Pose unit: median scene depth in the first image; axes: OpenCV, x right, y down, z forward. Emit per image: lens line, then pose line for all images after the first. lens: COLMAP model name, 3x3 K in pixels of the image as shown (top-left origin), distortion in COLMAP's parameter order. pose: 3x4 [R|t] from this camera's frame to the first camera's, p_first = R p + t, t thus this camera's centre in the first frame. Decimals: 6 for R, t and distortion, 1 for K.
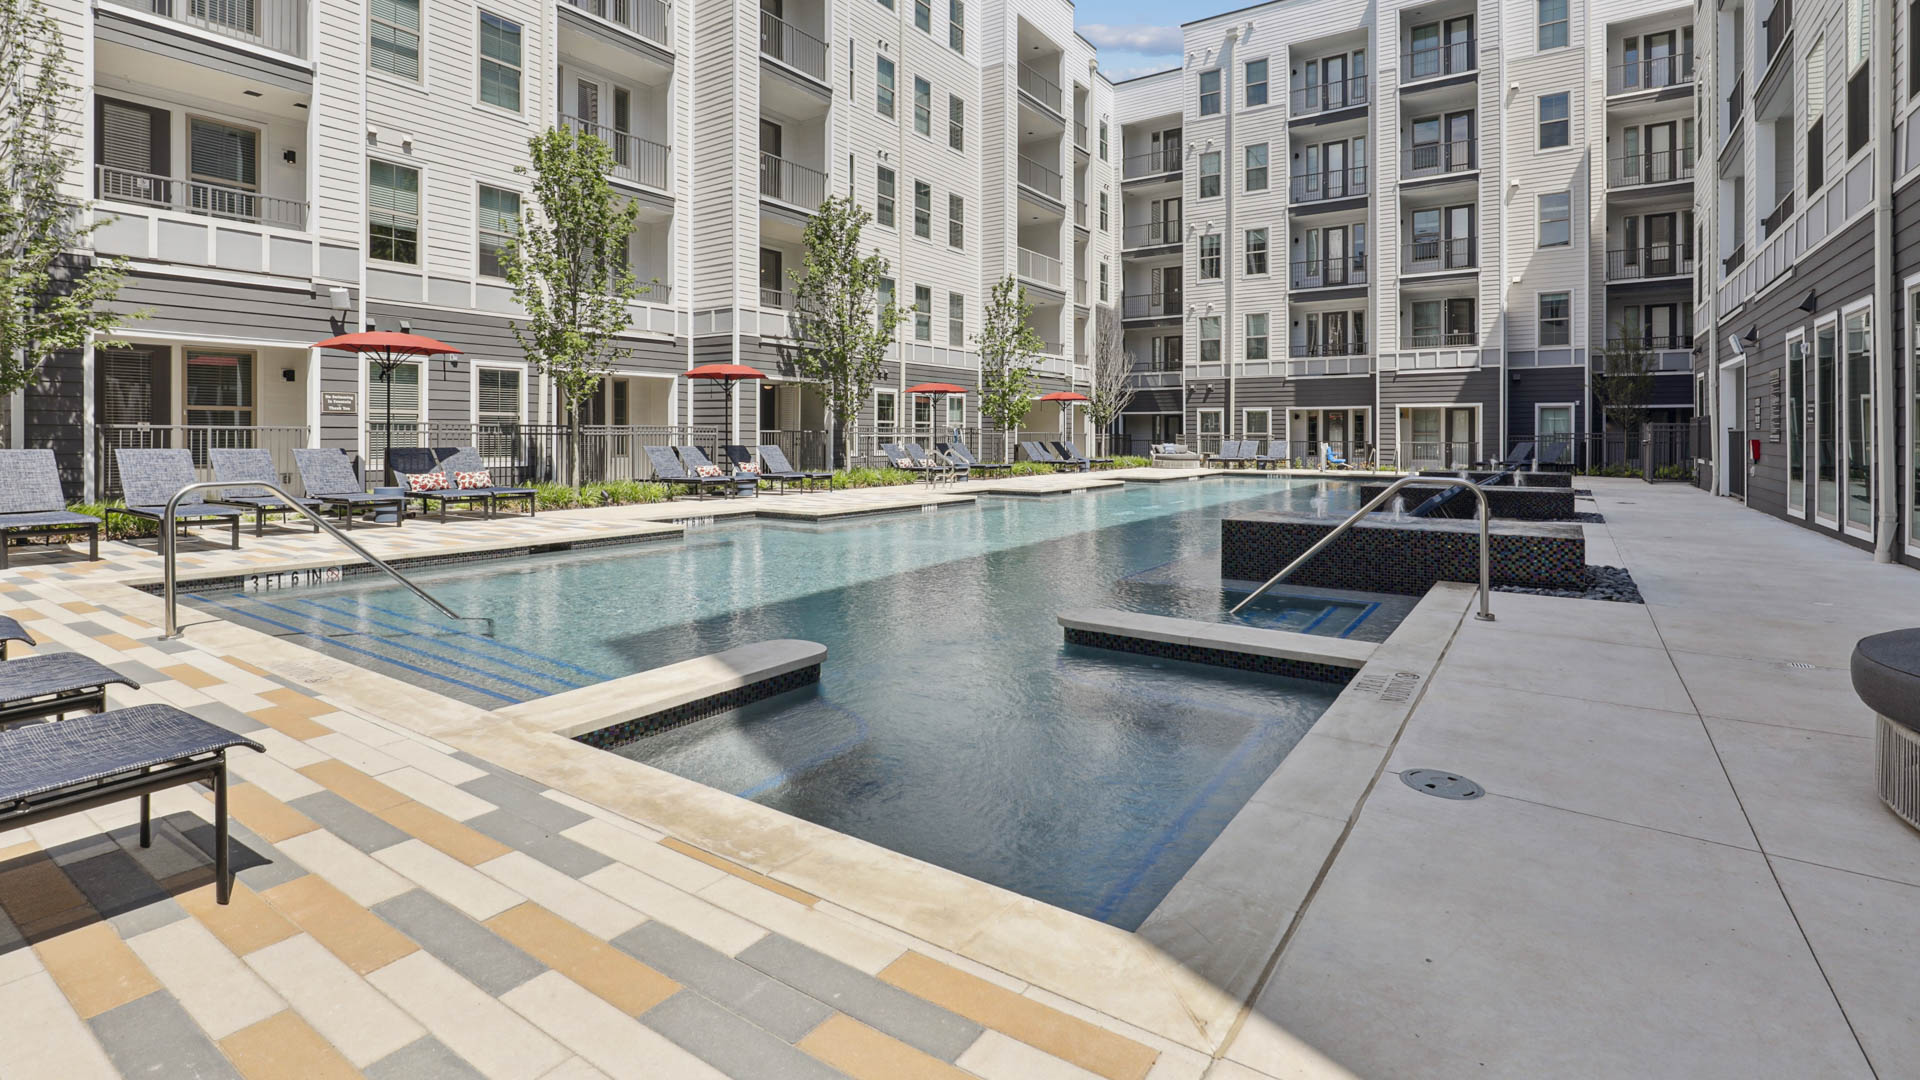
lens RADIAL K [[895.6, 0, 960.0], [0, 895.6, 540.0], [0, 0, 1]] dist [0.000840, -0.000168]
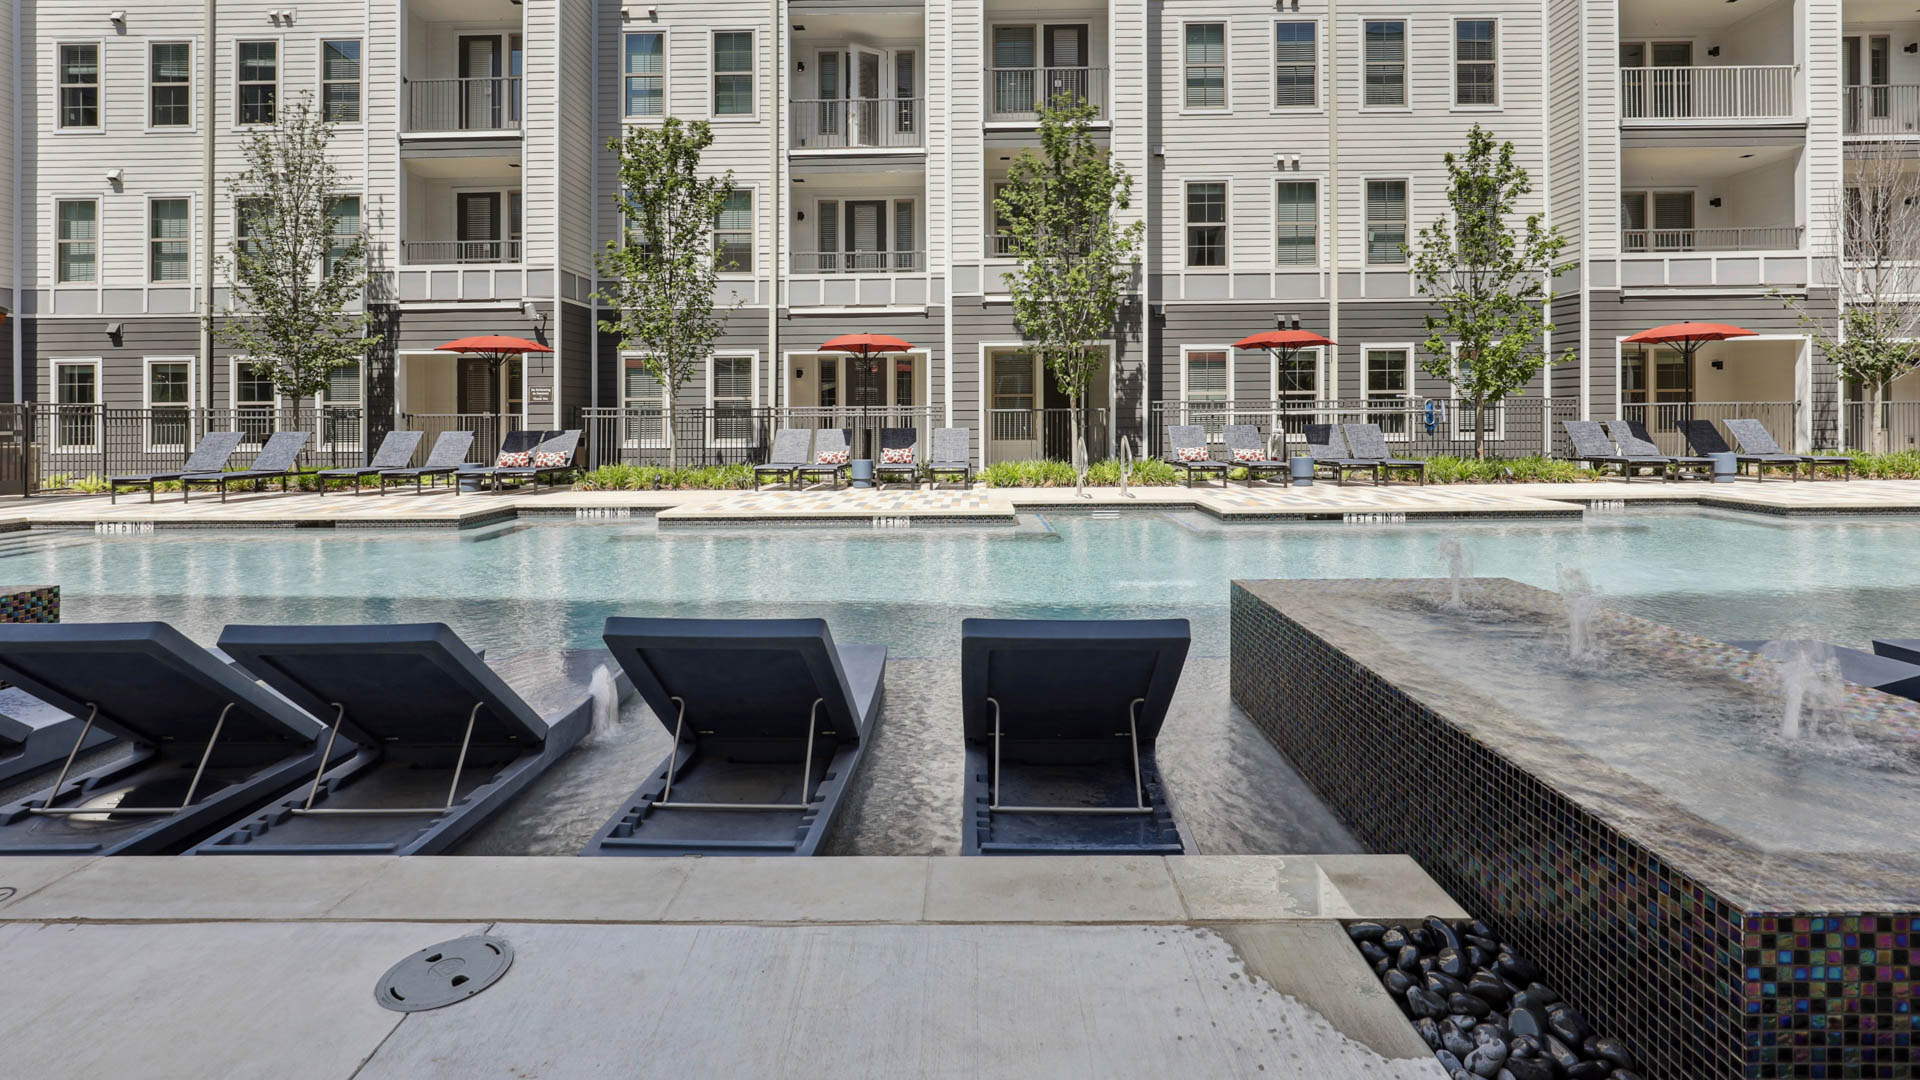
lens RADIAL K [[803.3, 0, 961.4], [0, 803.3, 513.5], [0, 0, 1]] dist [-0.001748, -0.000279]
pose [[0.550390, 0.095694, -0.829406, 0.396751], [-0.087348, 0.994558, 0.056785, -0.067239], [0.830326, 0.041194, 0.555754, 0.579115]]
